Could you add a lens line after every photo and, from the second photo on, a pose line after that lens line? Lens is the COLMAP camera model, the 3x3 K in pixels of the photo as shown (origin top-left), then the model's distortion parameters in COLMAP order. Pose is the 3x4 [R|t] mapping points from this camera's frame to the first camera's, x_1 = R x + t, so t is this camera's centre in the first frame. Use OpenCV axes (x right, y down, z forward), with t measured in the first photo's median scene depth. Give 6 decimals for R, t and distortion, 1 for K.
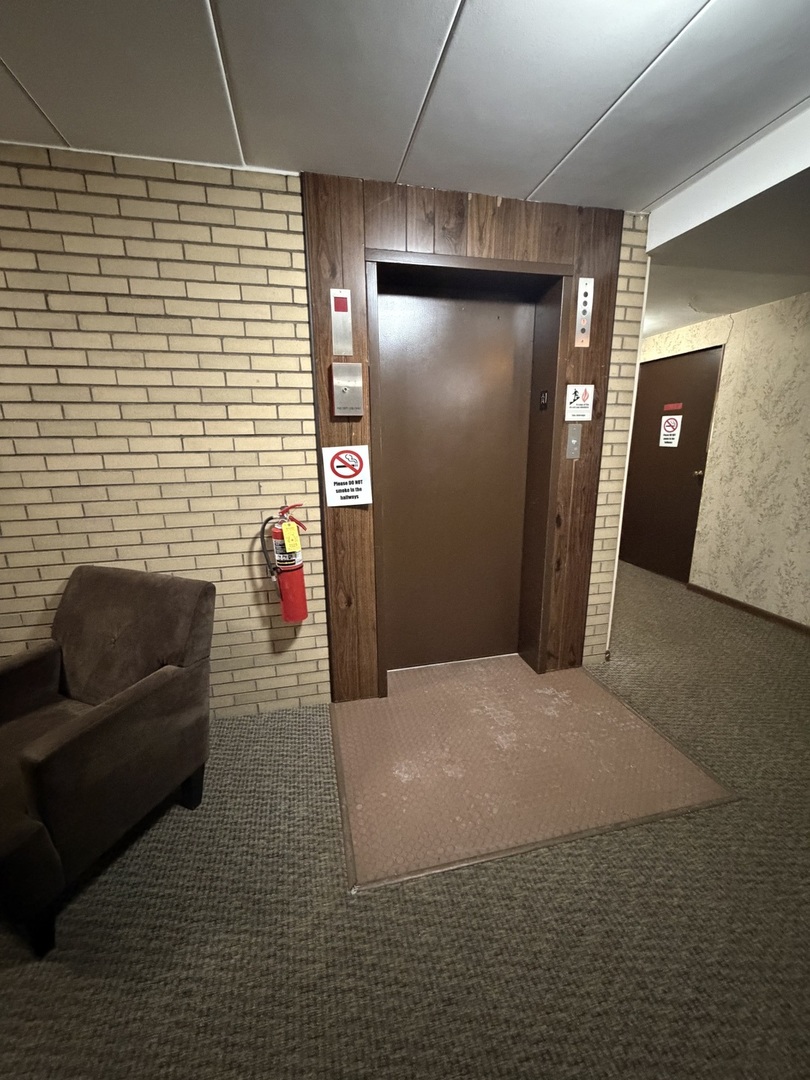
lens RADIAL K [[429.8, 0, 406.0], [0, 429.8, 537.8], [0, 0, 1]] dist [0.001005, 0.000364]
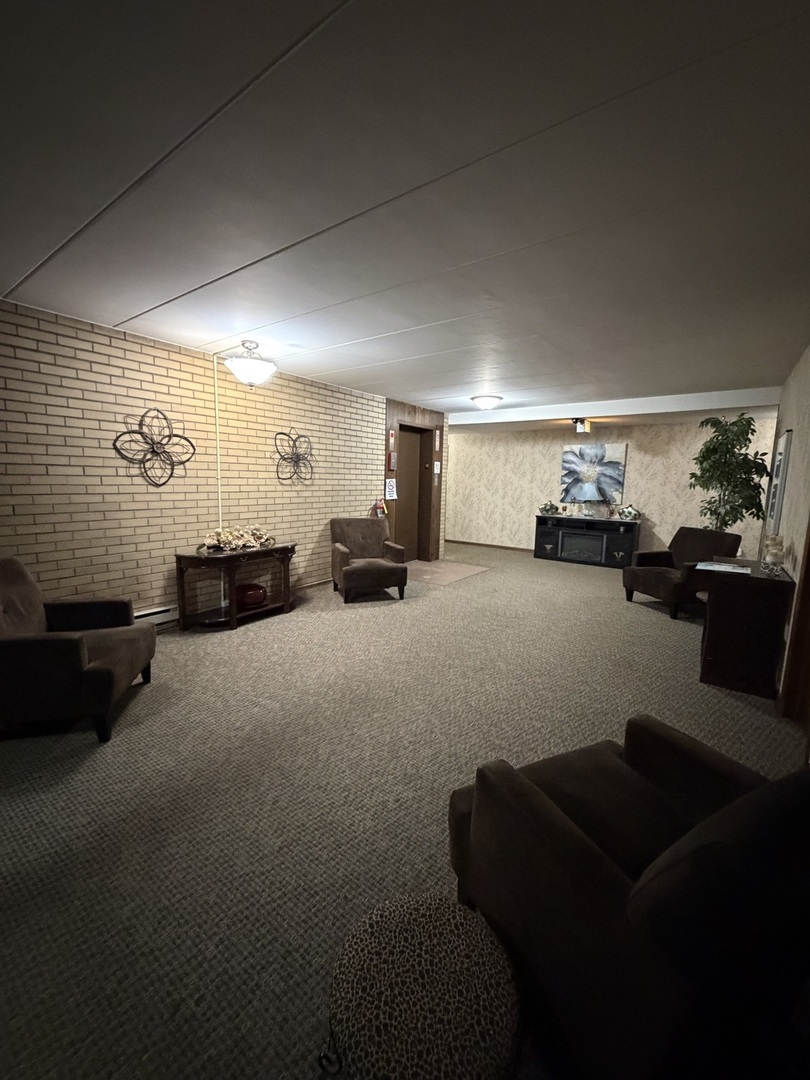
lens RADIAL K [[429.8, 0, 403.8], [0, 429.8, 540.6], [0, 0, 1]] dist [0.001005, 0.000364]
pose [[0.760142, -0.065340, 0.646463, -2.124462], [0.119061, 0.992092, -0.039723, 0.357140], [-0.638755, 0.107163, 0.761911, -1.352191]]
